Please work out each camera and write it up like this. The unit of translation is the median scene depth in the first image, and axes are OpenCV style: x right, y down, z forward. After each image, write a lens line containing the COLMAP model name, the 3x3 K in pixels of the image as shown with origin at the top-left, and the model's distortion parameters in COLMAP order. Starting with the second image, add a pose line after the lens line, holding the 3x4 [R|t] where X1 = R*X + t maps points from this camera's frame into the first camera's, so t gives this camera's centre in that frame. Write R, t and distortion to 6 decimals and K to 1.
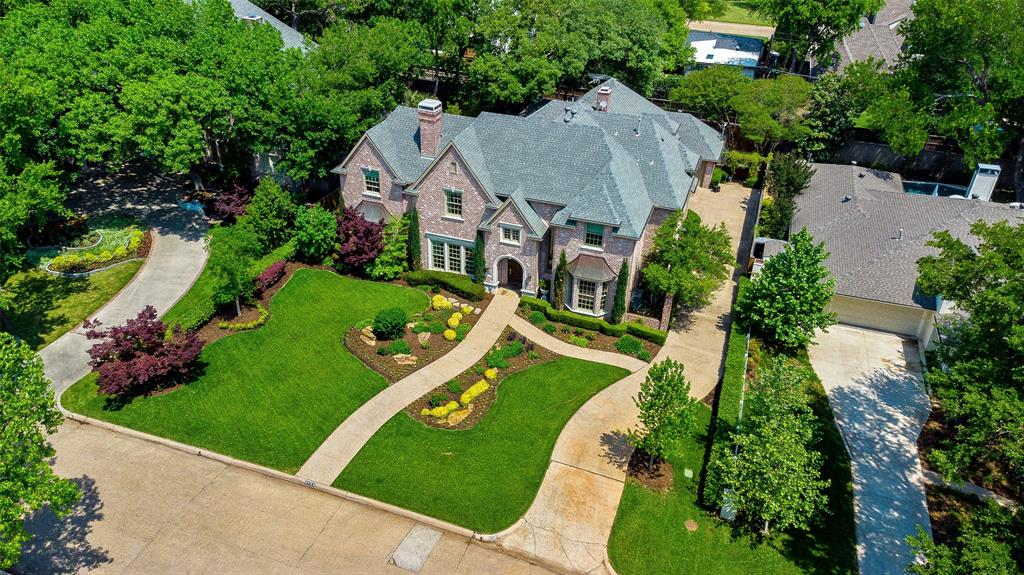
lens RADIAL K [[758.7, 0, 512.0], [0, 758.7, 287.5], [0, 0, 1]] dist [0.062663, -0.007427]
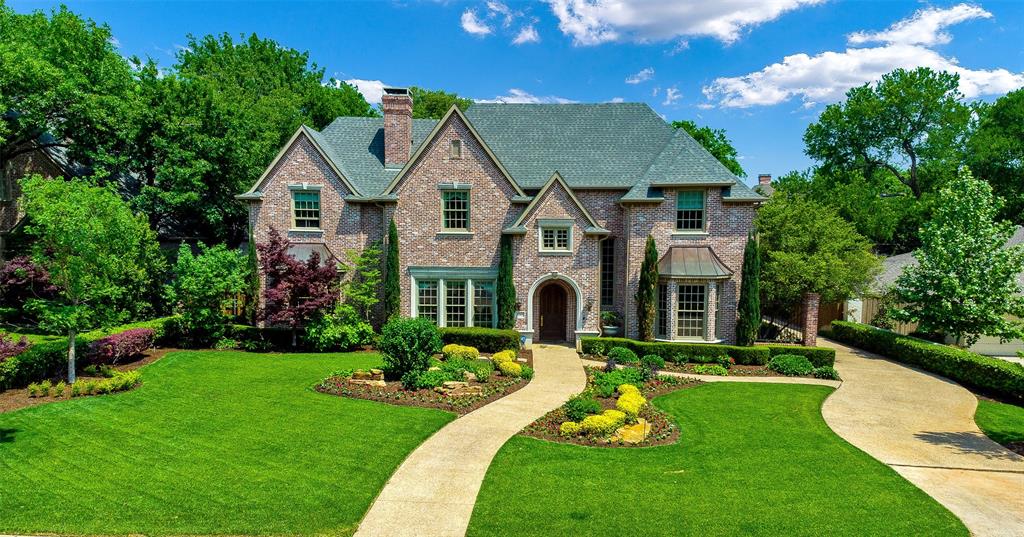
lens RADIAL K [[764.9, 0, 512.0], [0, 764.9, 268.5], [0, 0, 1]] dist [0.185133, -0.000309]
pose [[0.953666, -0.044990, 0.297483, -0.230322], [0.171840, 0.893065, -0.415820, 0.217068], [-0.246964, 0.447673, 0.859417, 0.454879]]
